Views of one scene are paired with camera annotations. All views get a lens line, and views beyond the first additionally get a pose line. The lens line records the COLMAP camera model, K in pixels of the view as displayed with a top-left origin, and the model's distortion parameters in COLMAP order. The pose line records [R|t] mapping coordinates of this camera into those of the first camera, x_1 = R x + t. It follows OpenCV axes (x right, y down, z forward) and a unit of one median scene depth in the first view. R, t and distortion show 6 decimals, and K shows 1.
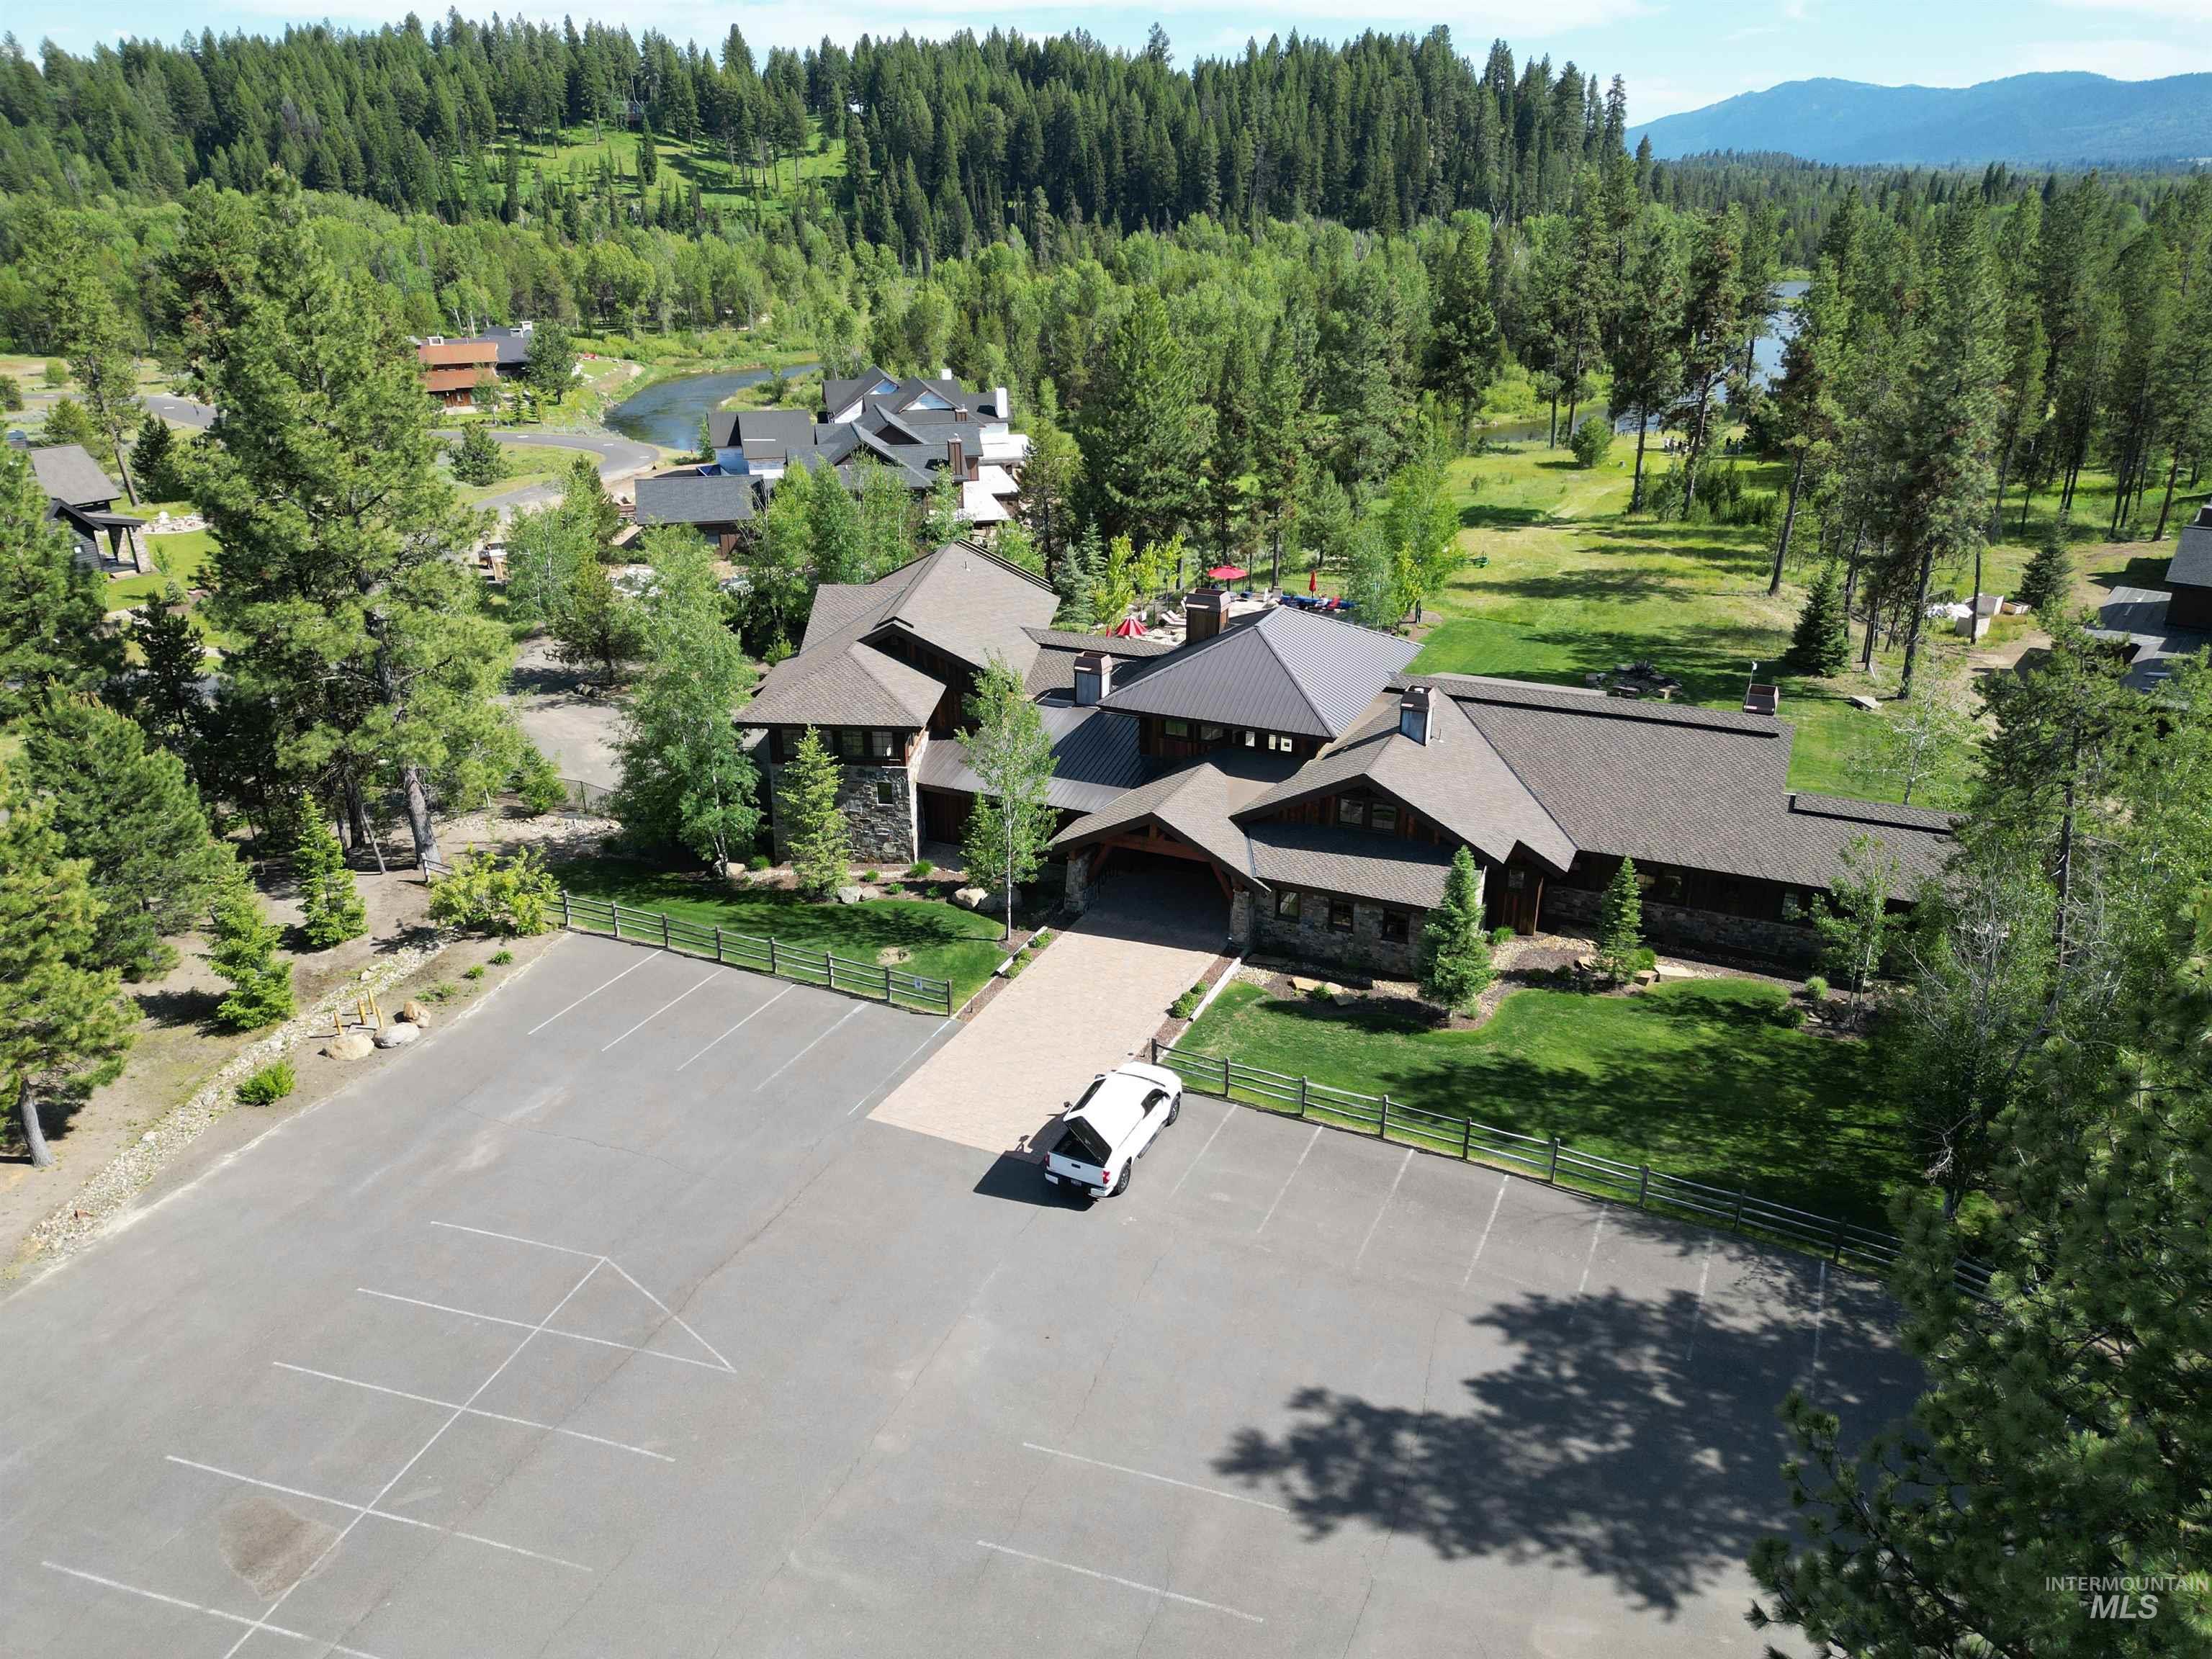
lens RADIAL K [[1542.7, 0, 1106.0], [0, 1542.7, 829.5], [0, 0, 1]] dist [0.059810, -0.050262]
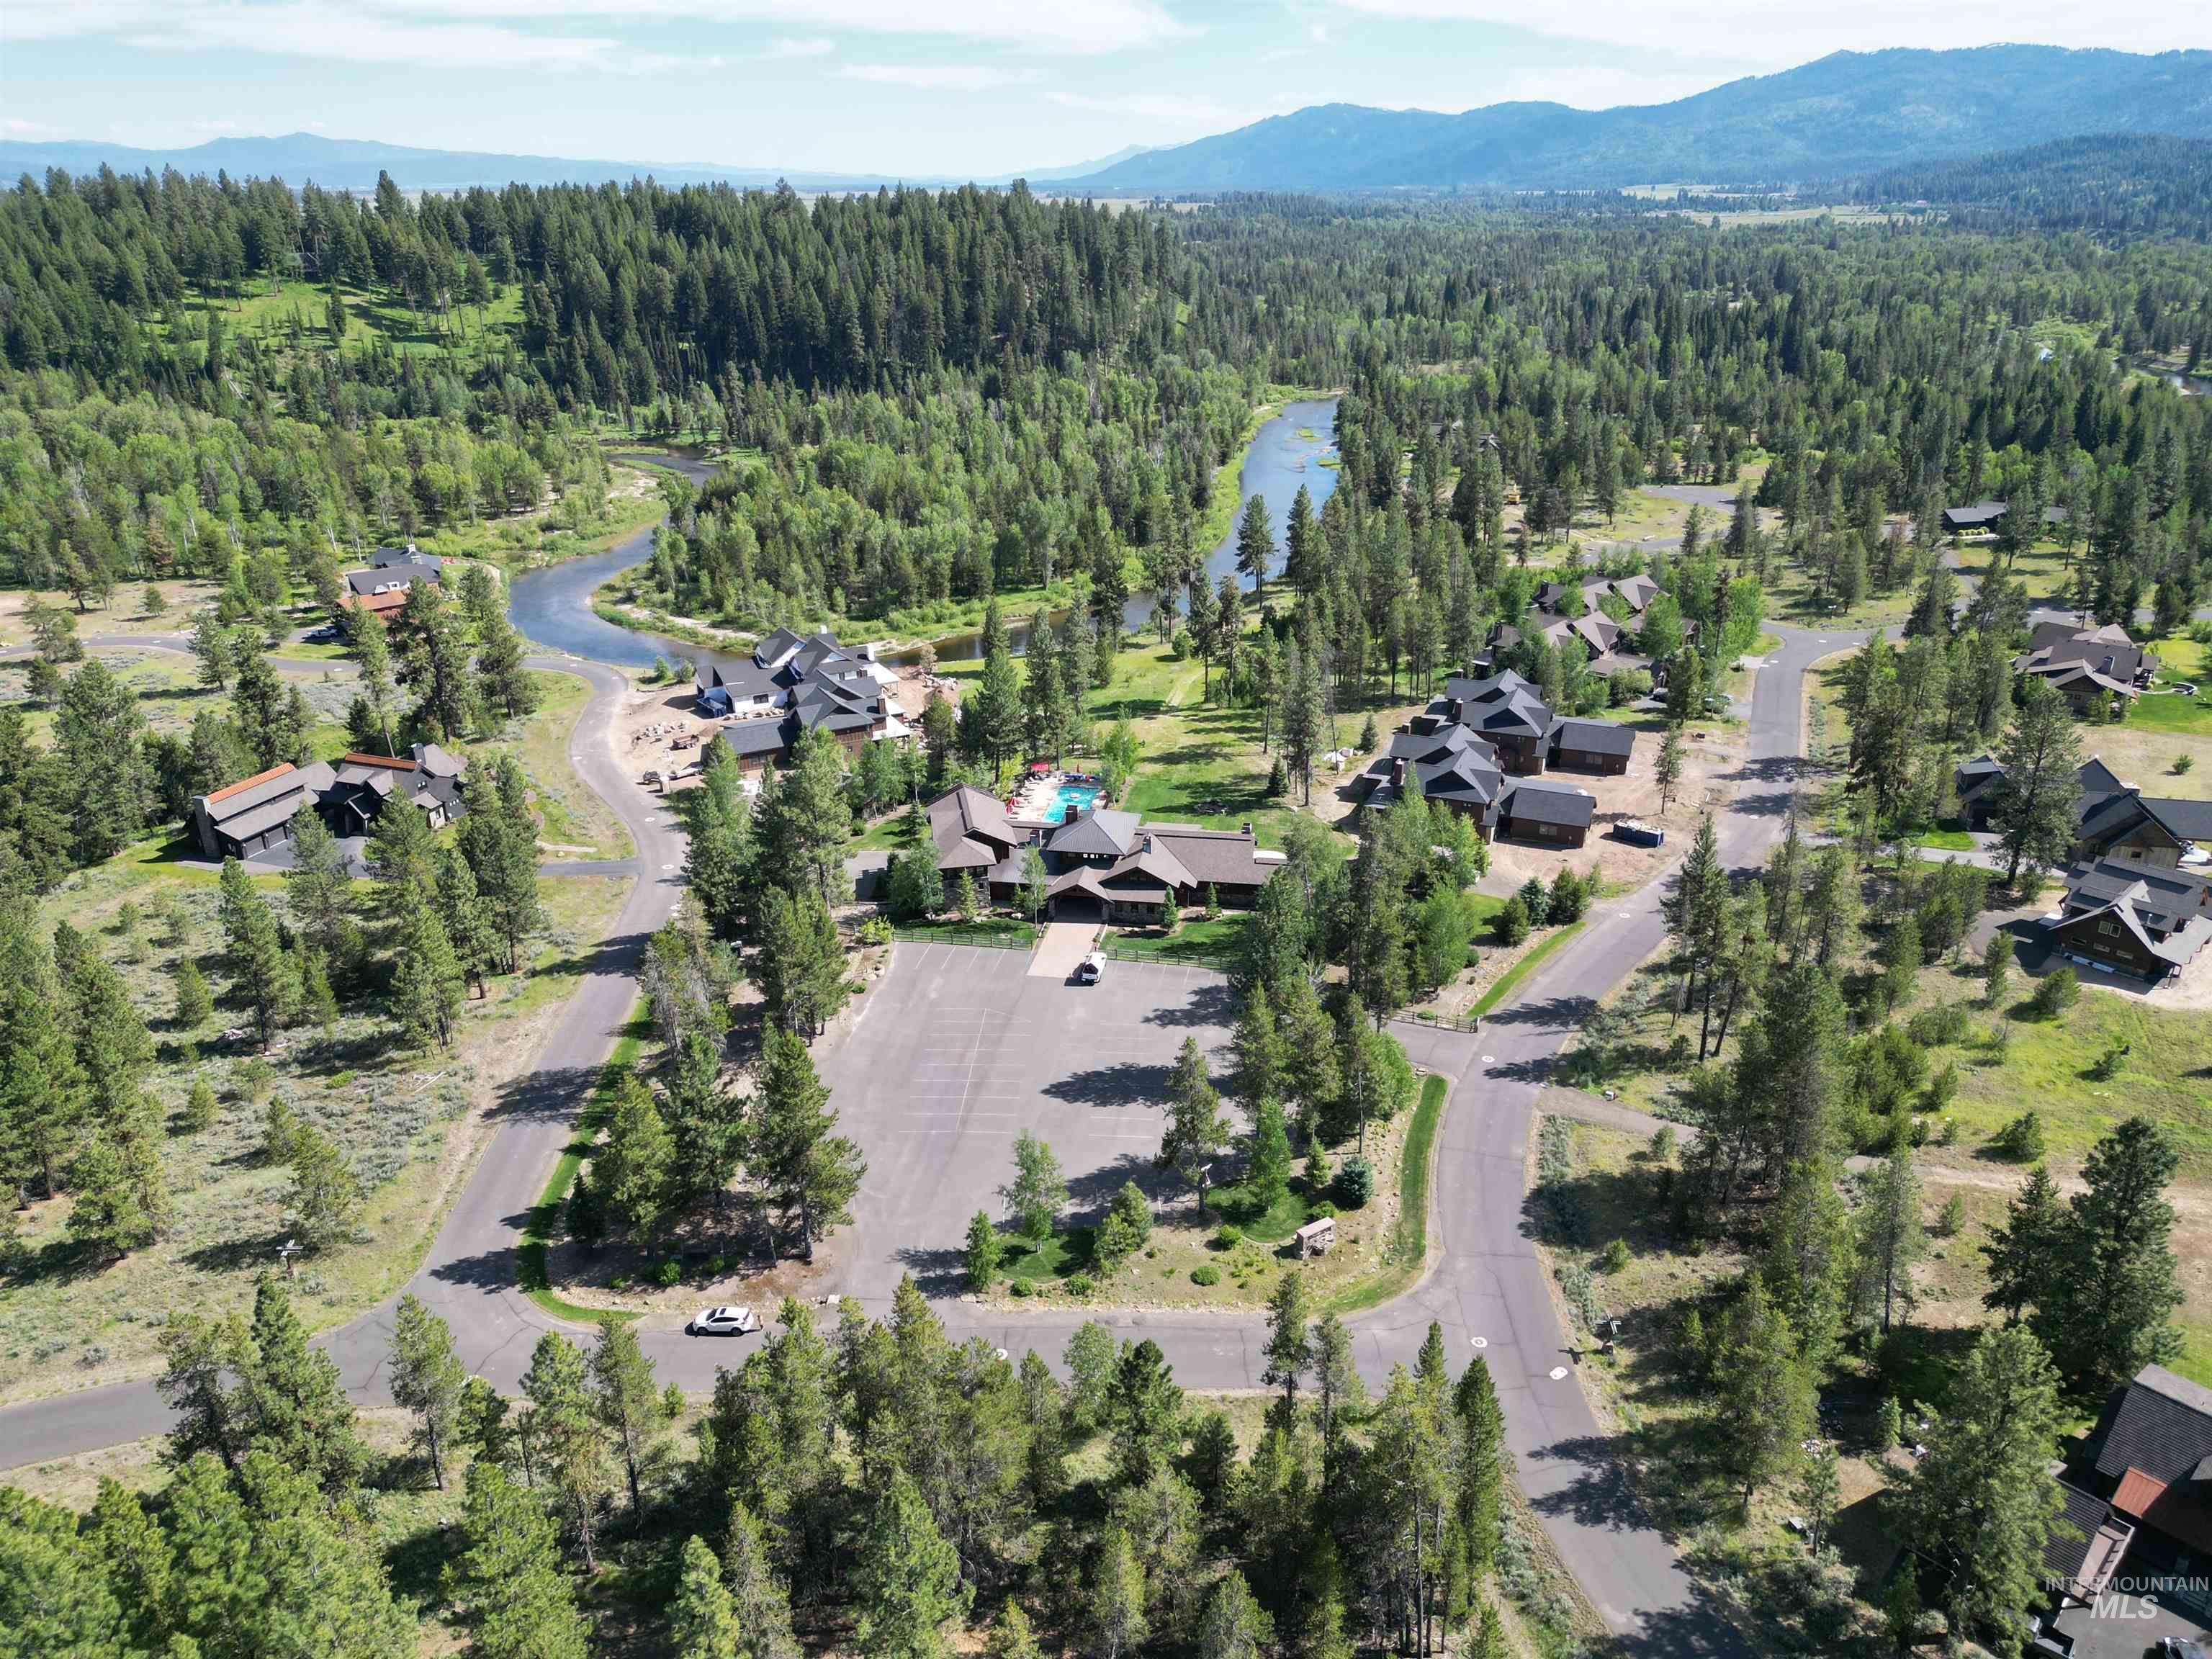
lens RADIAL K [[1542.7, 0, 1106.0], [0, 1542.7, 829.5], [0, 0, 1]] dist [0.059810, -0.050262]
pose [[0.967116, -0.102400, 0.232812, -0.365986], [0.103966, 0.994565, 0.005569, -0.076211], [-0.232117, 0.018818, 0.972506, -1.231773]]
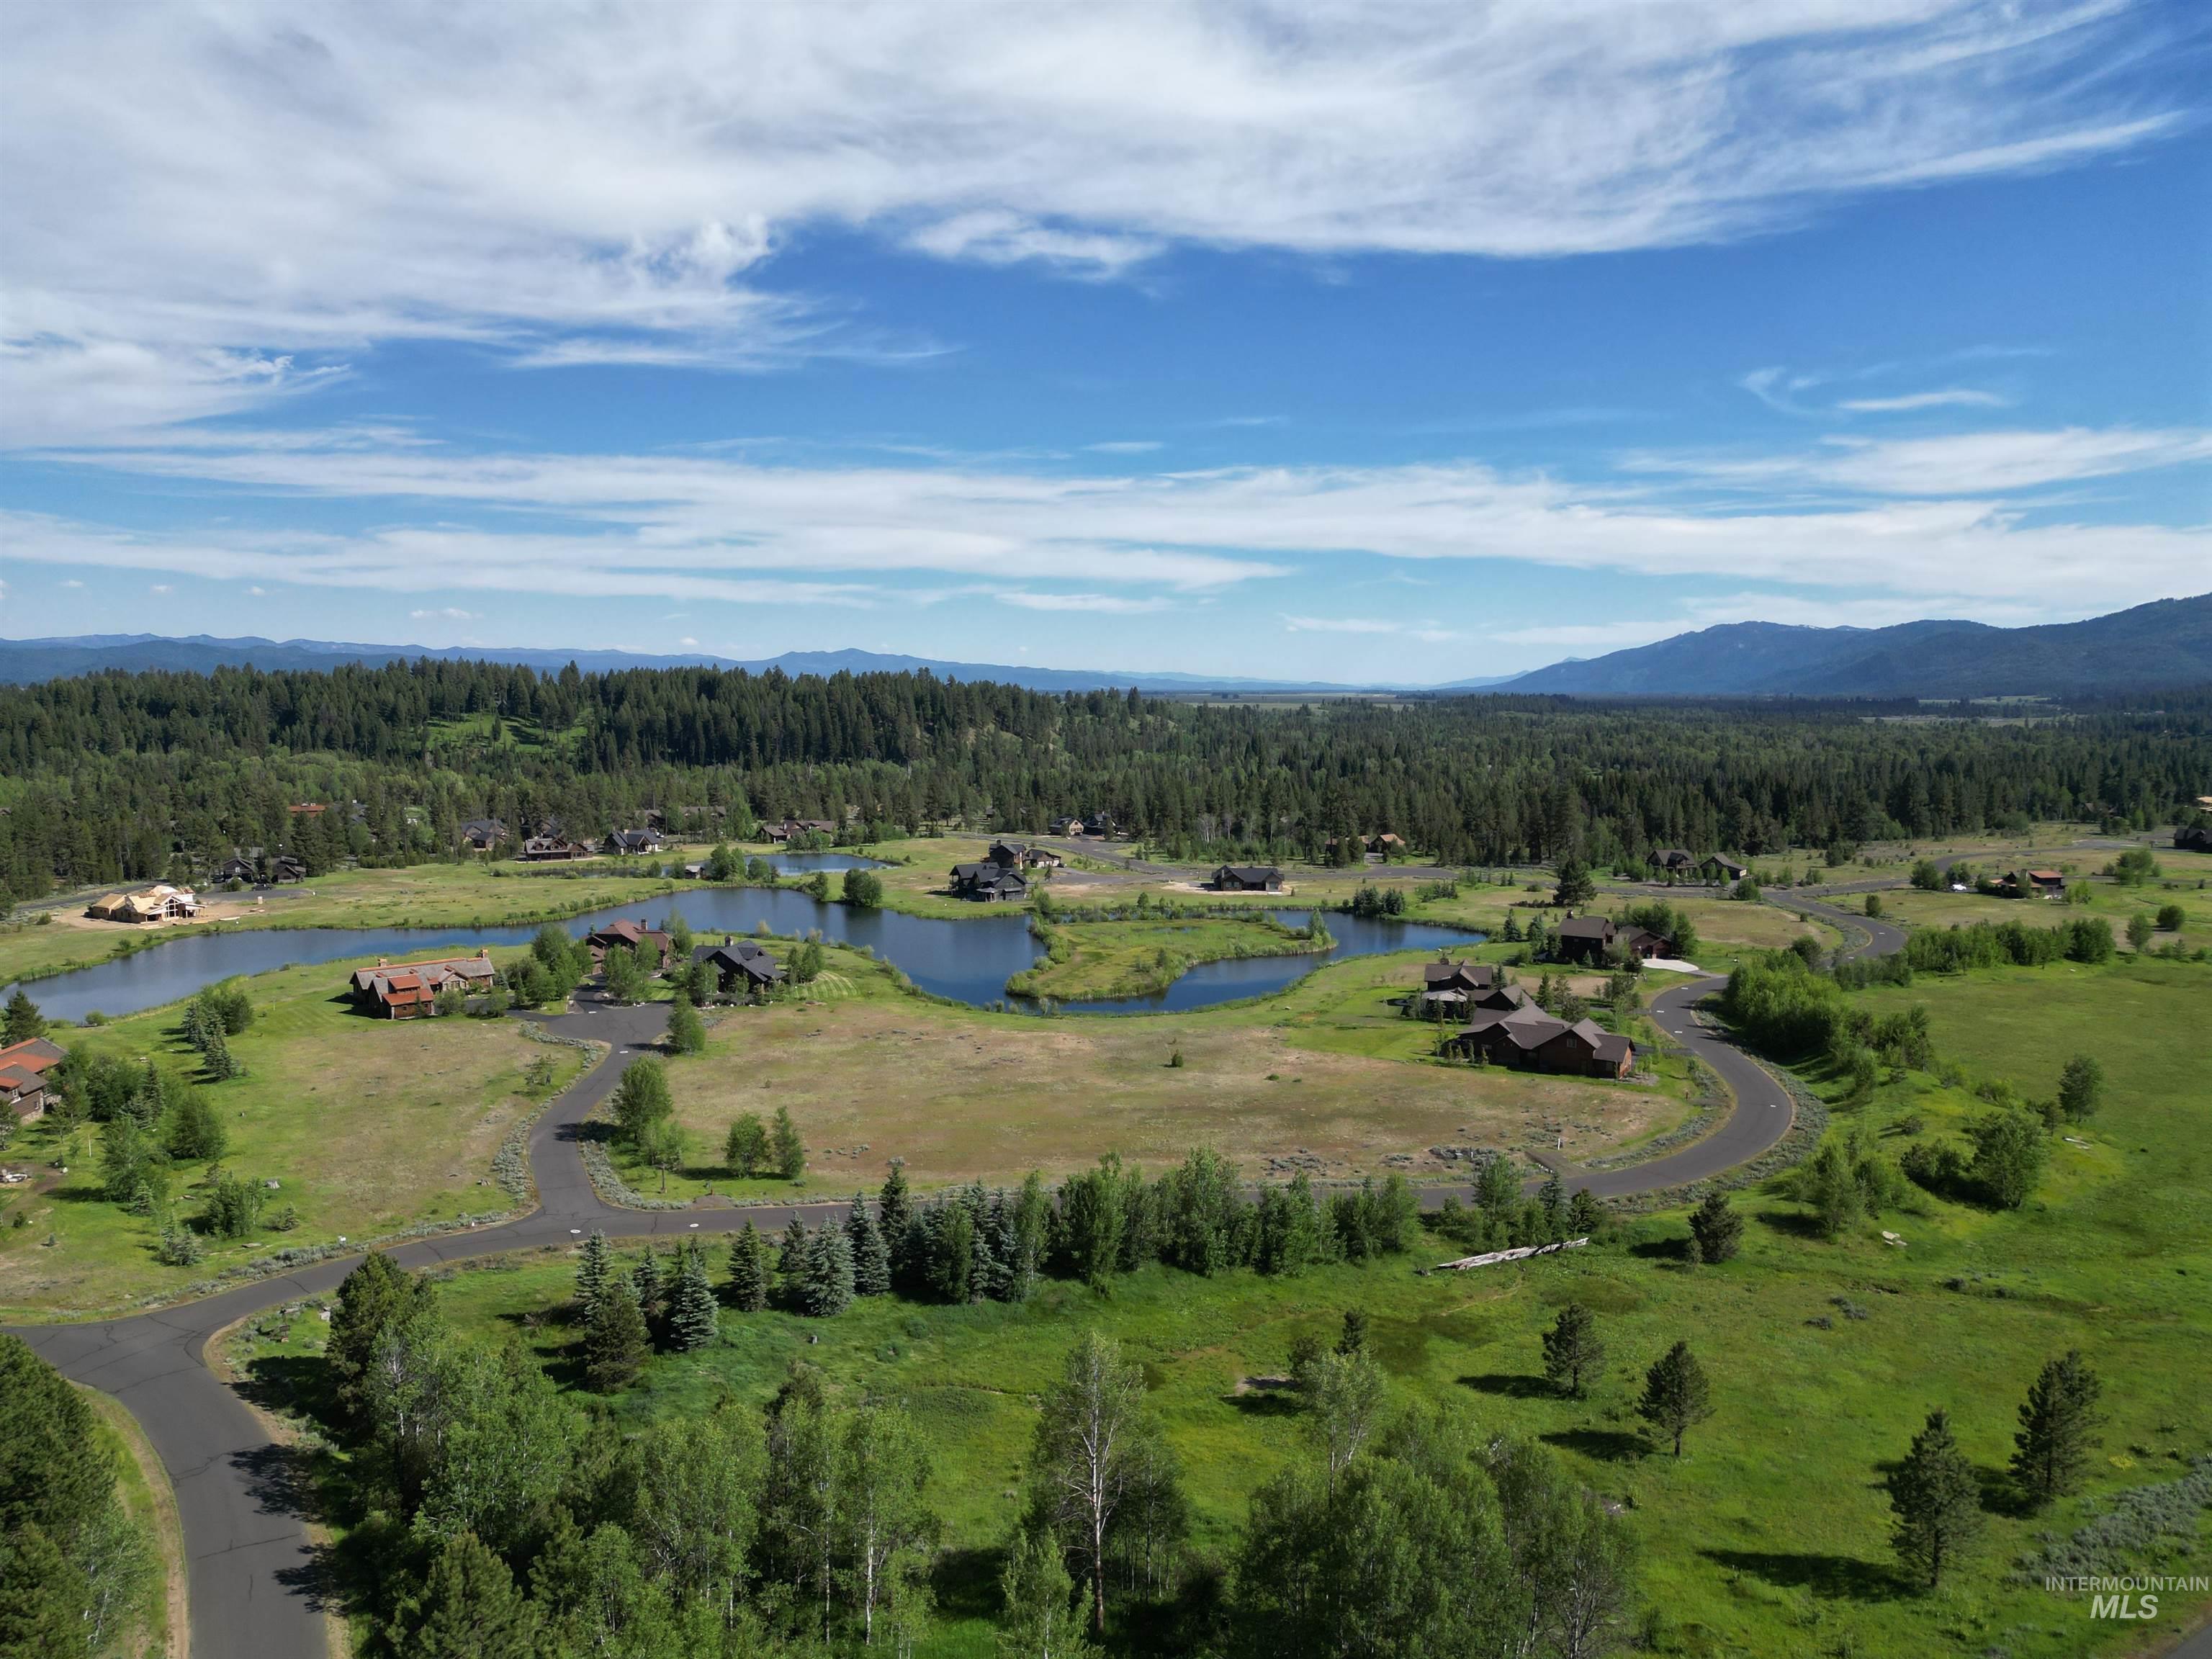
lens RADIAL K [[1542.7, 0, 1106.0], [0, 1542.7, 829.5], [0, 0, 1]] dist [0.059810, -0.050262]
pose [[0.999645, 0.008903, -0.025117, 3.314624], [-0.016106, 0.952753, -0.303318, 1.787086], [0.021230, 0.303615, 0.952558, -5.264224]]
